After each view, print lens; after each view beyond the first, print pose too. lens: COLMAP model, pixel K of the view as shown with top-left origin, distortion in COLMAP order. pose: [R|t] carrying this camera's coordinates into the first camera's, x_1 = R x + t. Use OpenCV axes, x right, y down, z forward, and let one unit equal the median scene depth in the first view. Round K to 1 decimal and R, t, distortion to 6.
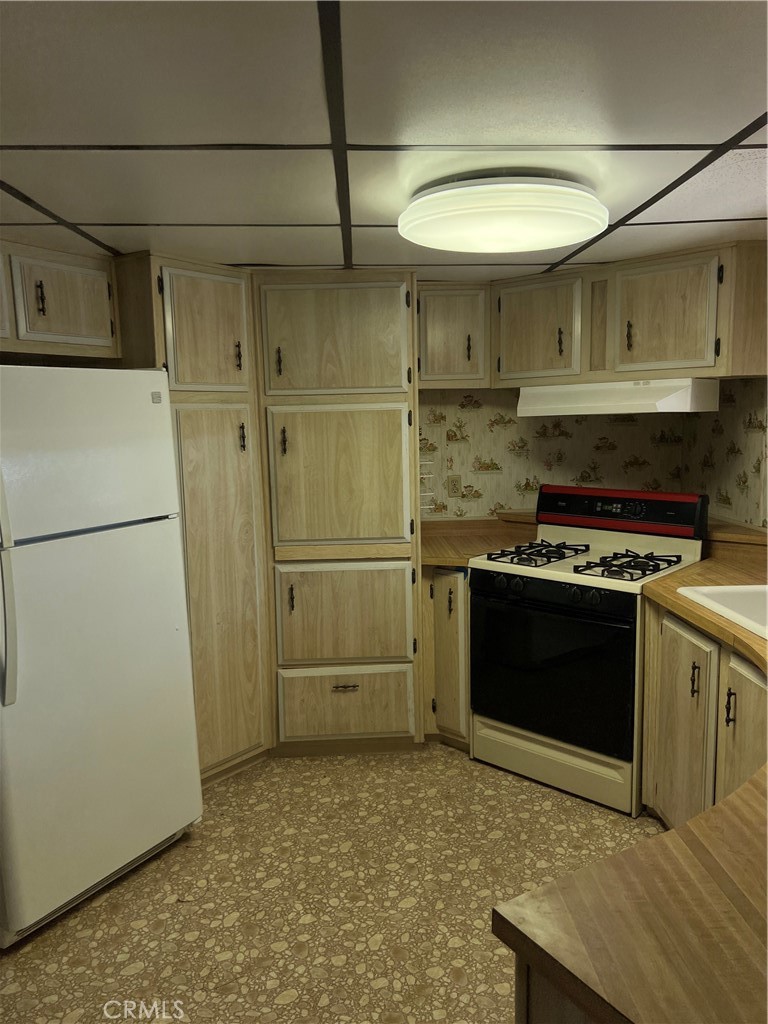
lens RADIAL K [[762.9, 0, 384.0], [0, 762.9, 512.0], [0, 0, 1]] dist [0.089427, -0.089851]
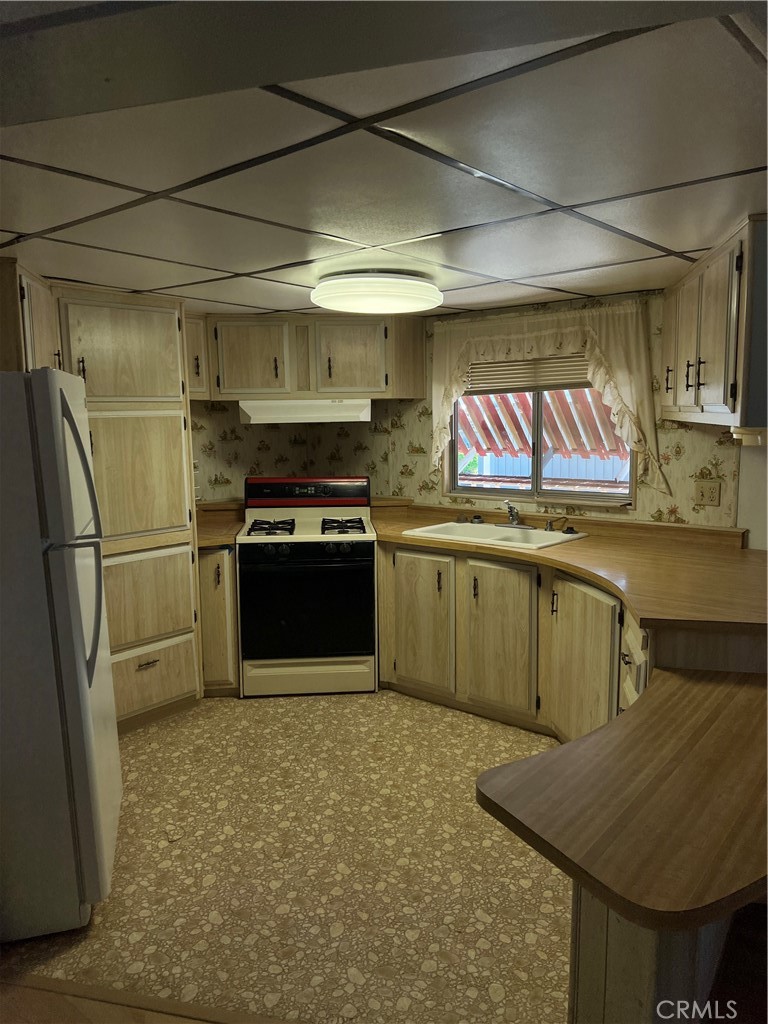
lens RADIAL K [[745.2, 0, 384.0], [0, 745.2, 512.0], [0, 0, 1]] dist [-0.000667, -0.003203]
pose [[0.674188, -0.080663, 0.734142, -0.612711], [0.090651, 0.995540, 0.026136, 0.010834], [-0.732976, 0.048930, 0.678493, -0.001253]]
